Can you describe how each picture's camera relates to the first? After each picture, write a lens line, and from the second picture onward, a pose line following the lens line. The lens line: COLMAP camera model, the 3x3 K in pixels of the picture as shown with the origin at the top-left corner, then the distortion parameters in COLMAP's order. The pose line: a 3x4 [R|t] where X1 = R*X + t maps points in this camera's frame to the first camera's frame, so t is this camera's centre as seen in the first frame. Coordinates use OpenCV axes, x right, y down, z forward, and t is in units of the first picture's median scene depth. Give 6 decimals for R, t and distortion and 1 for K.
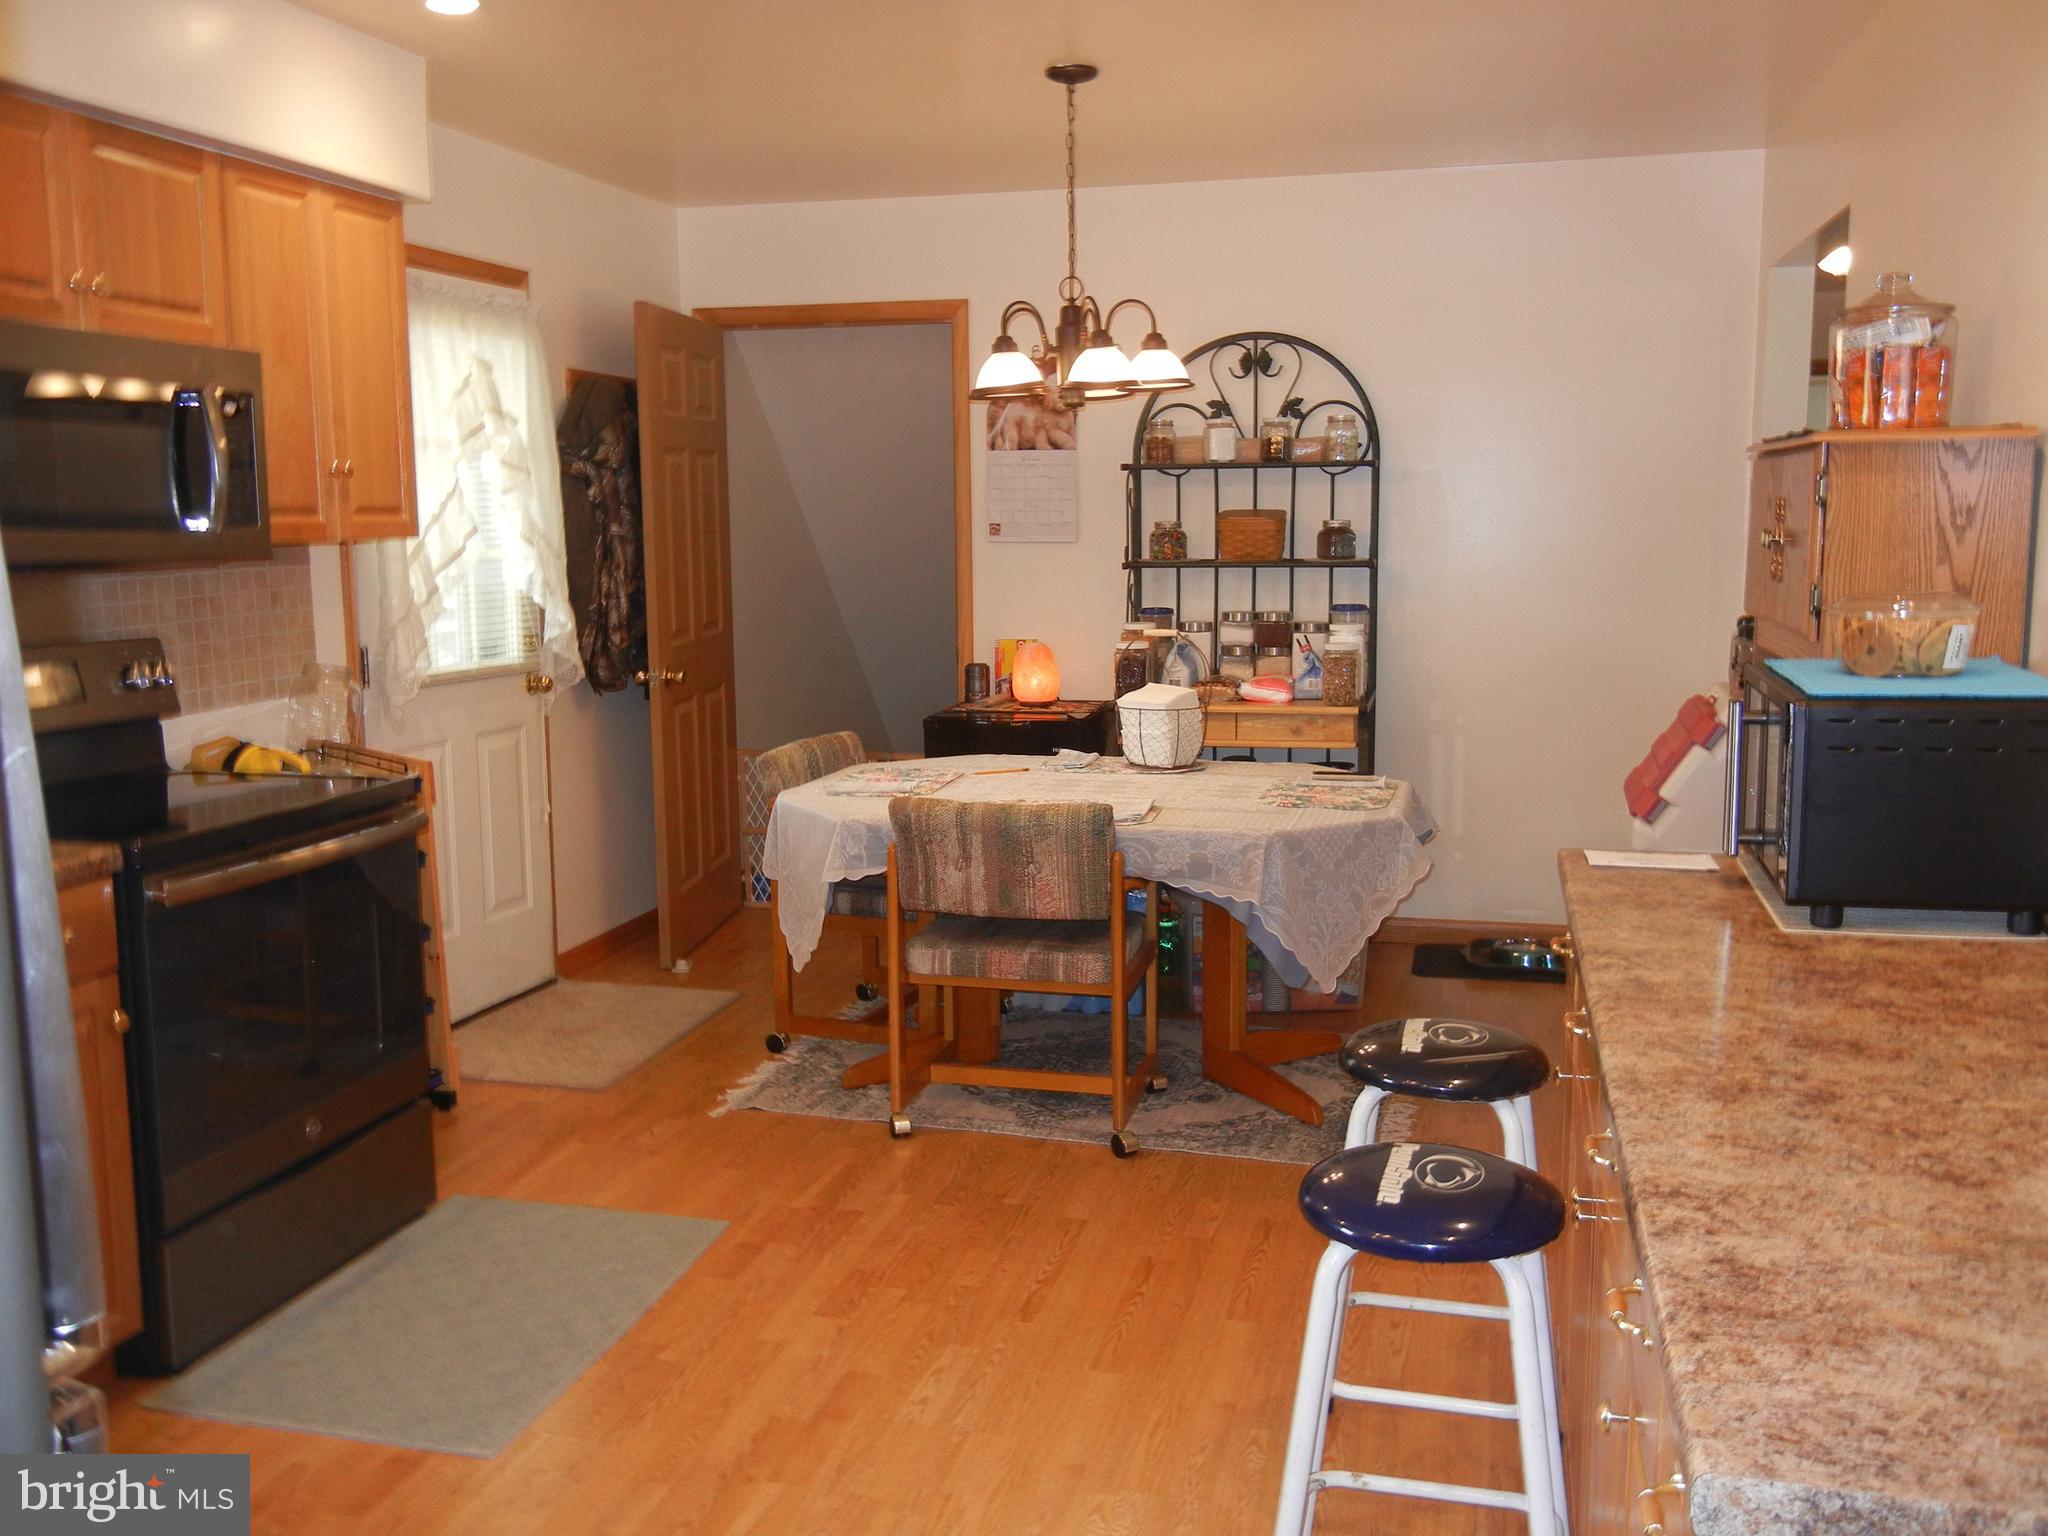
lens RADIAL K [[1784.9, 0, 1026.4], [0, 1784.9, 770.5], [0, 0, 1]] dist [0.002904, 0.007874]
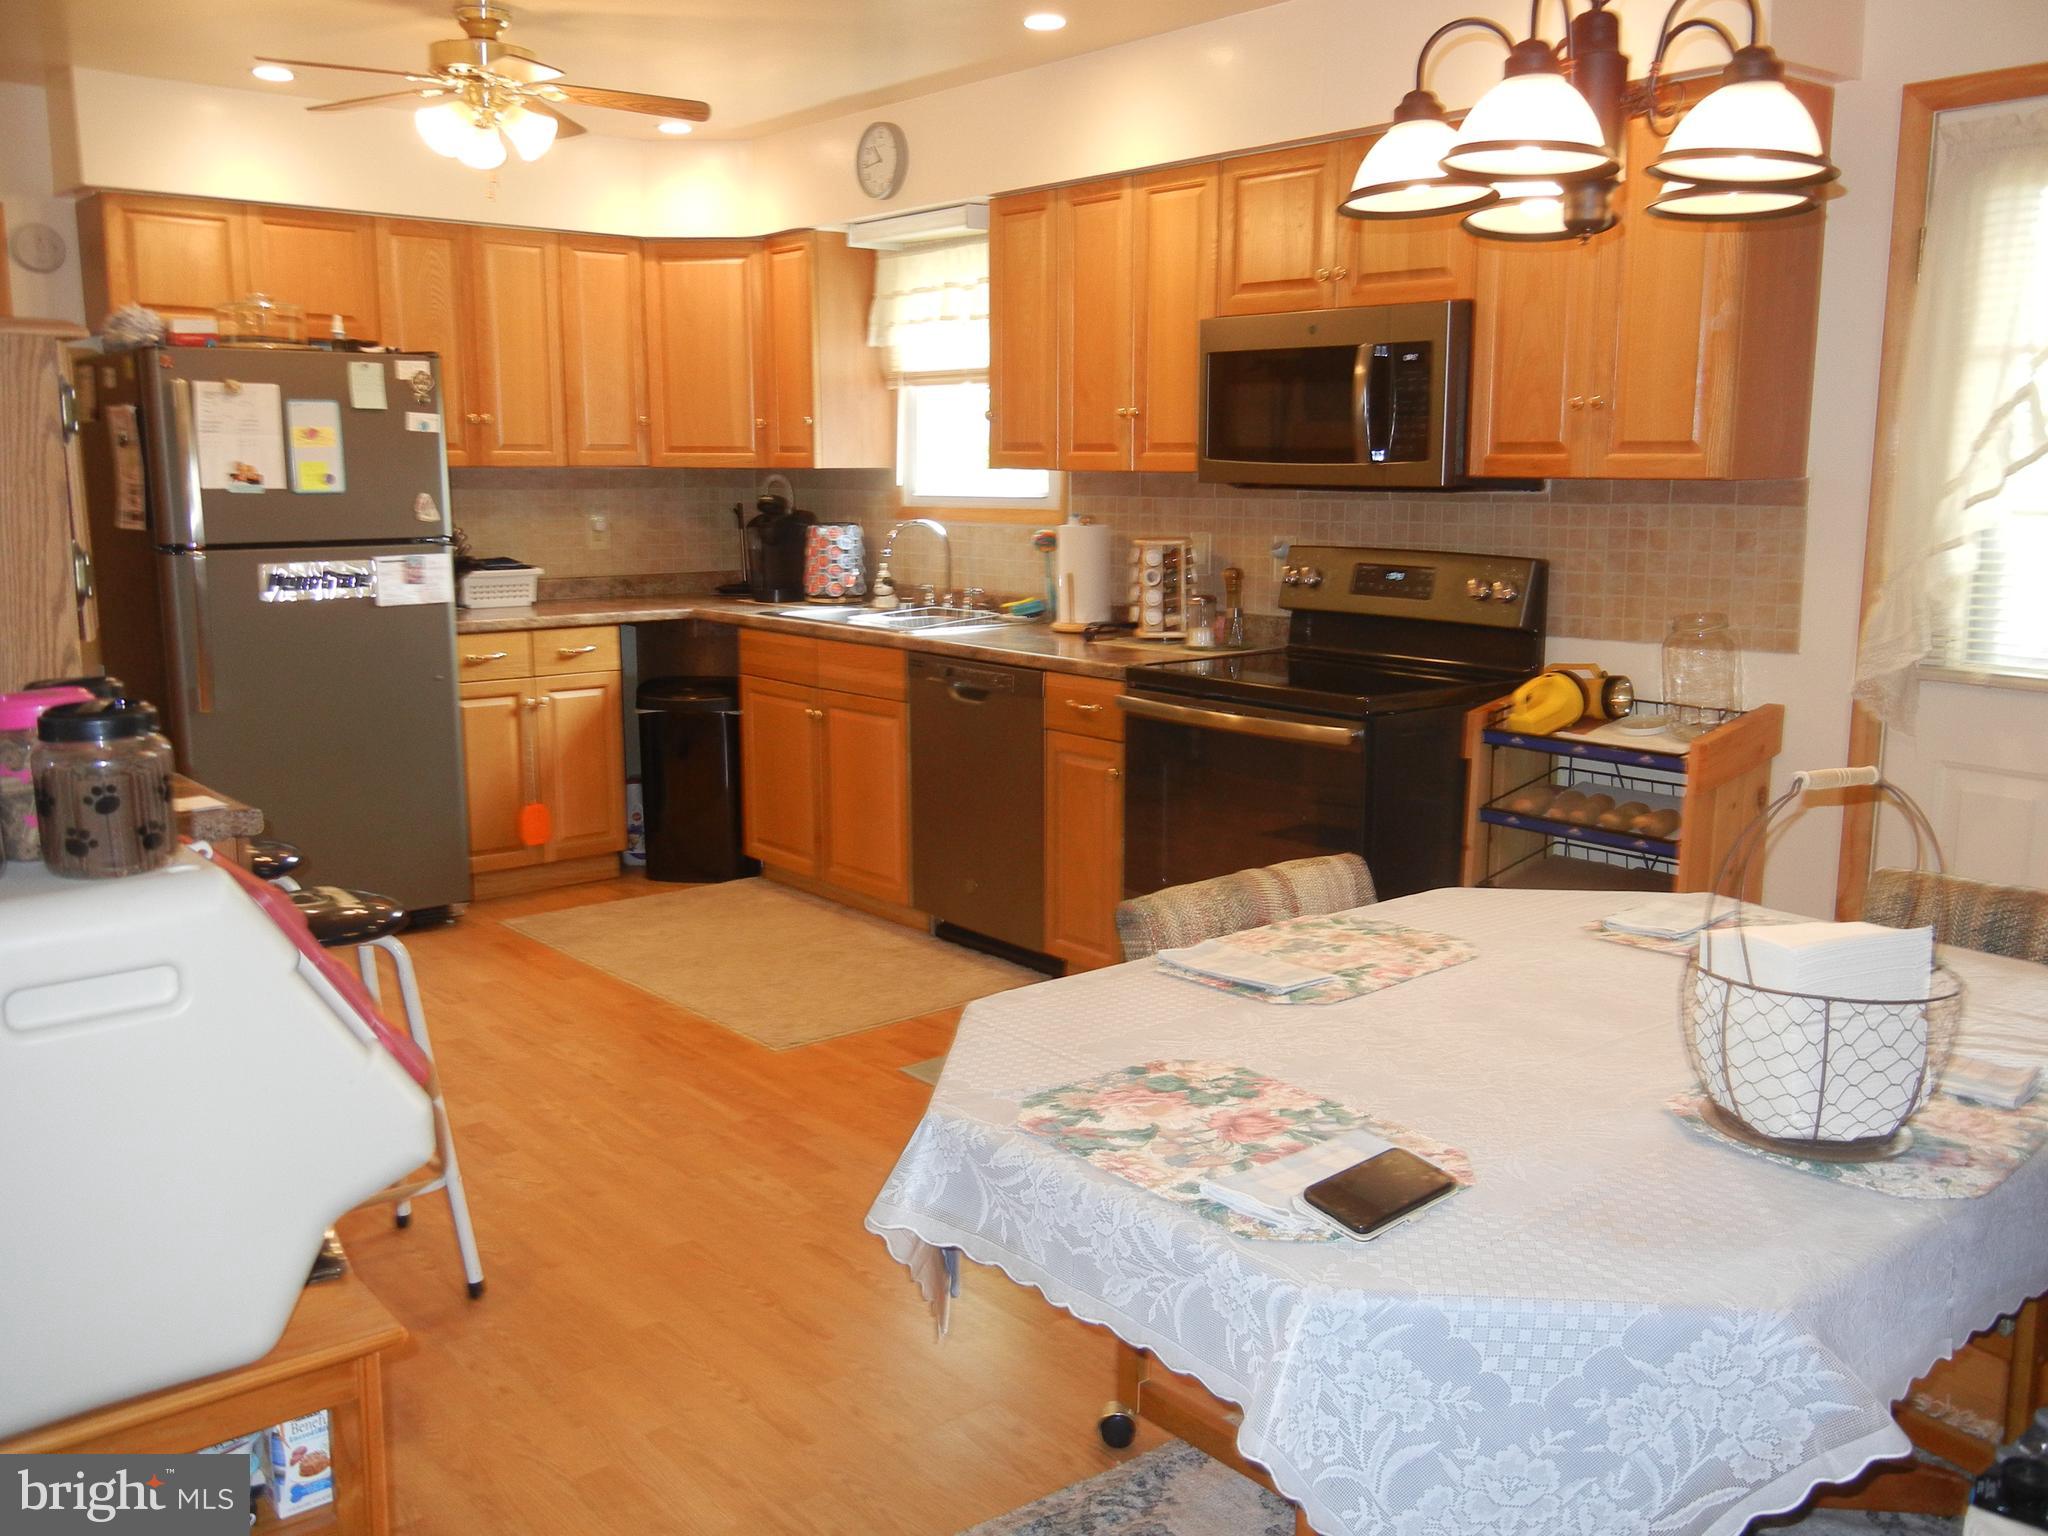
lens RADIAL K [[1784.9, 0, 1028.6], [0, 1784.9, 761.2], [0, 0, 1]] dist [0.002904, 0.007874]
pose [[-0.586098, 0.152579, -0.795744, 0.588596], [-0.106997, 0.958933, 0.262677, -0.205707], [0.803144, 0.239096, -0.545703, 1.337986]]
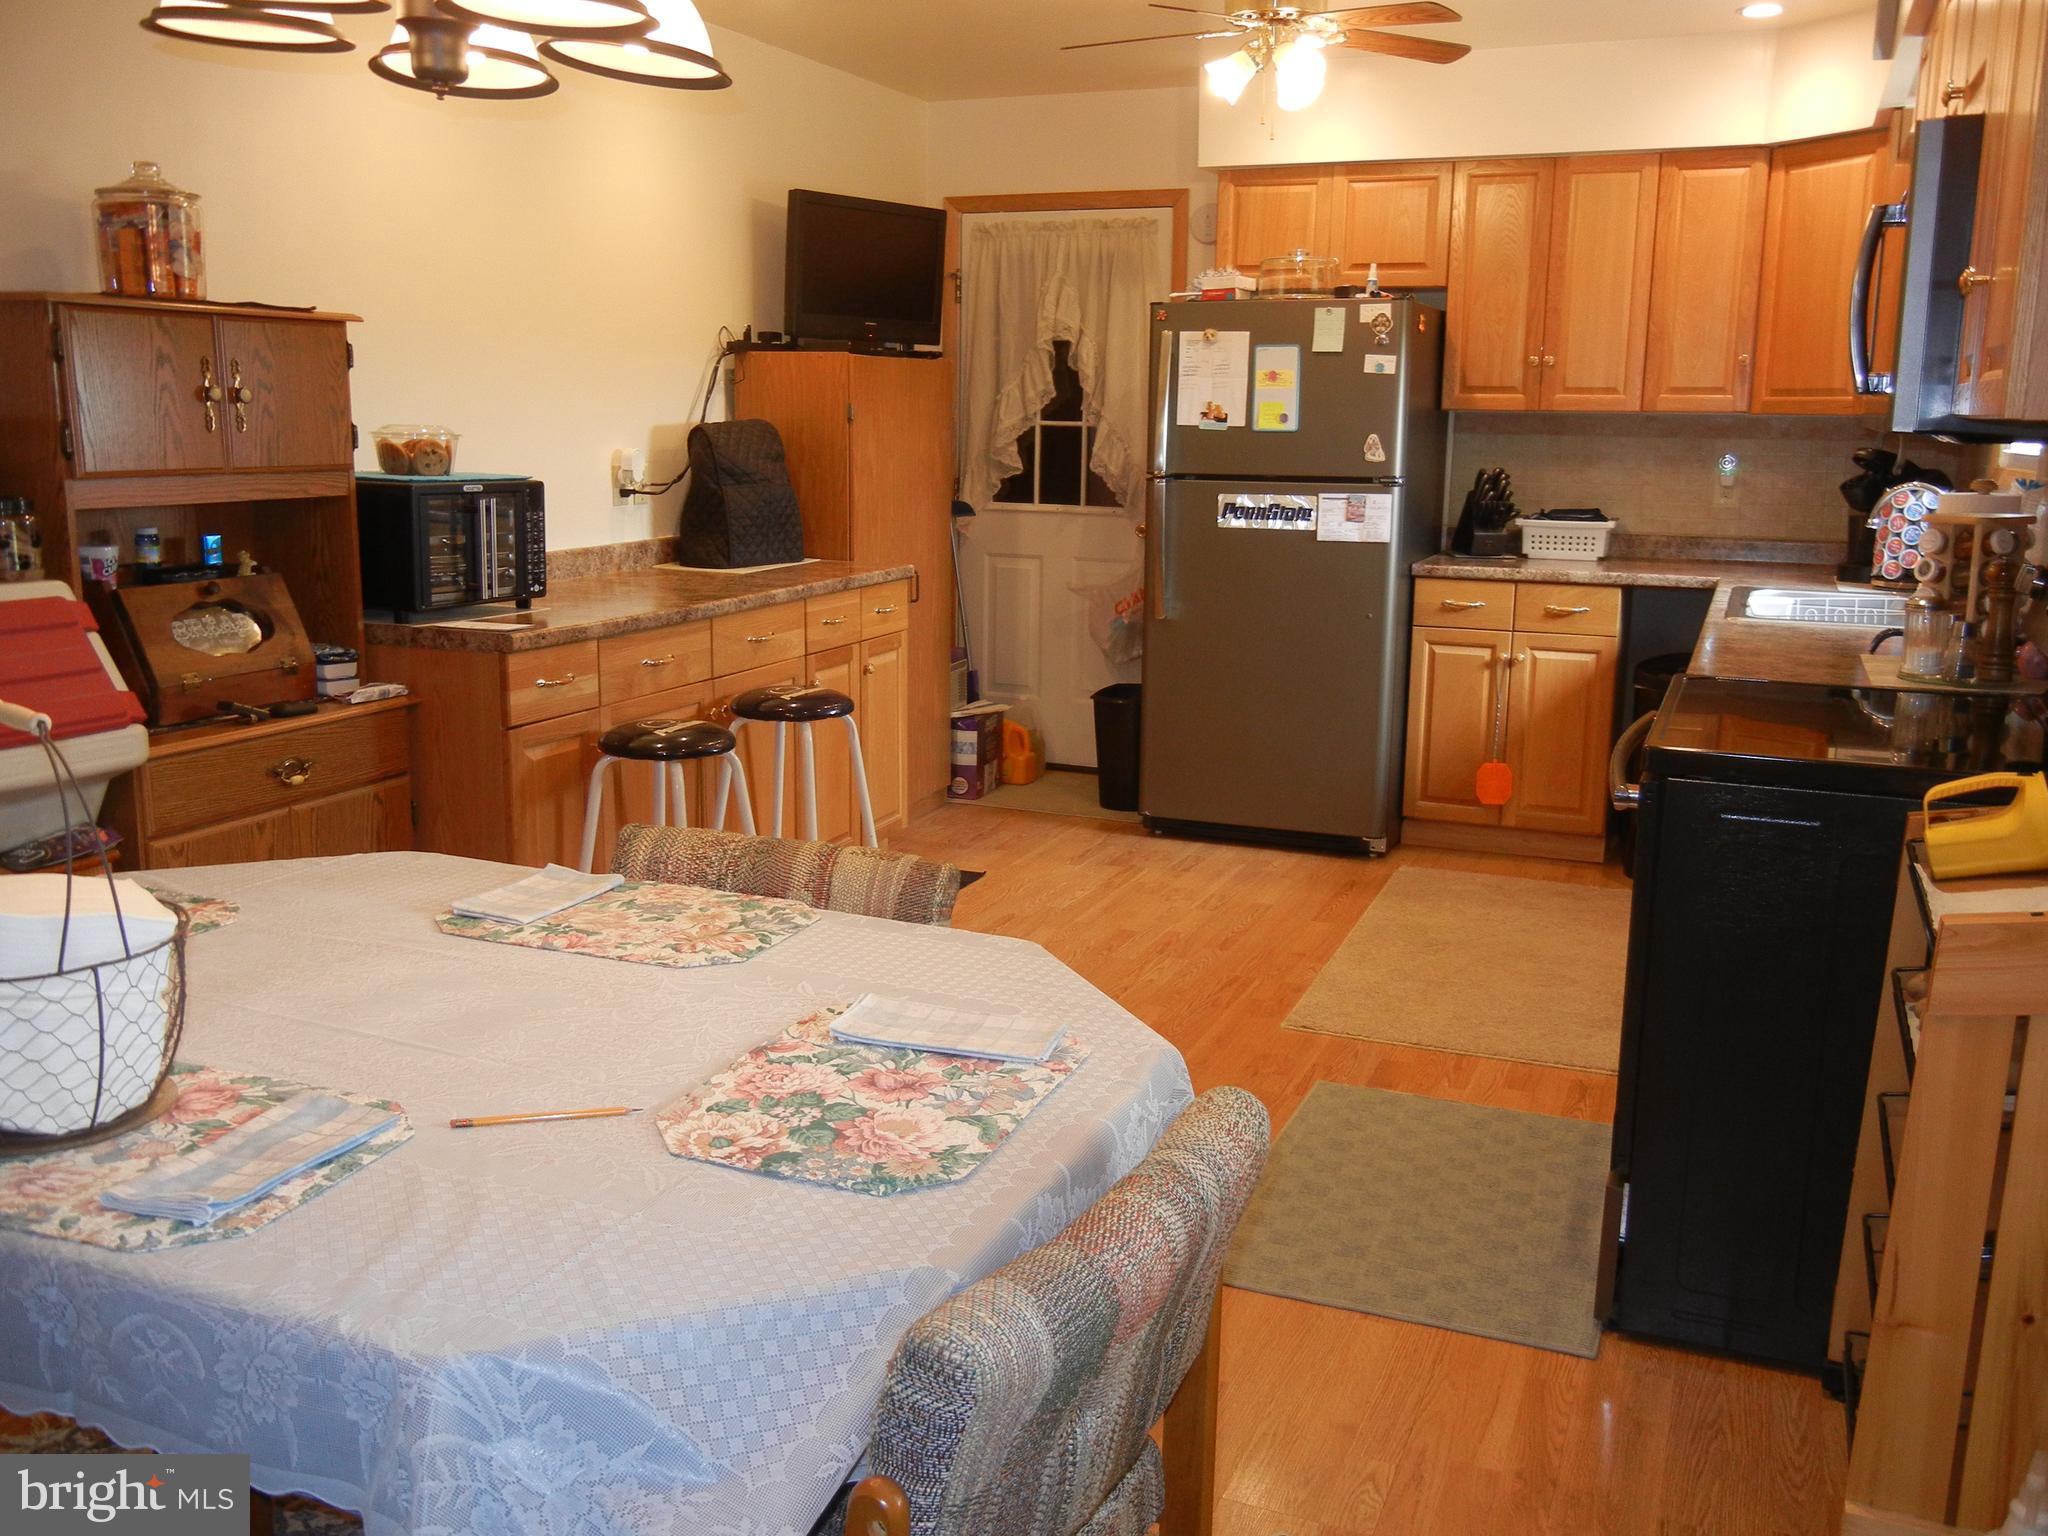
lens RADIAL K [[1784.9, 0, 1020.9], [0, 1784.9, 763.8], [0, 0, 1]] dist [0.002904, 0.007874]
pose [[-0.988134, -0.022012, 0.152006, -0.184398], [0.029389, 0.944292, 0.327794, -0.216100], [-0.150753, 0.328371, -0.932441, 1.595697]]
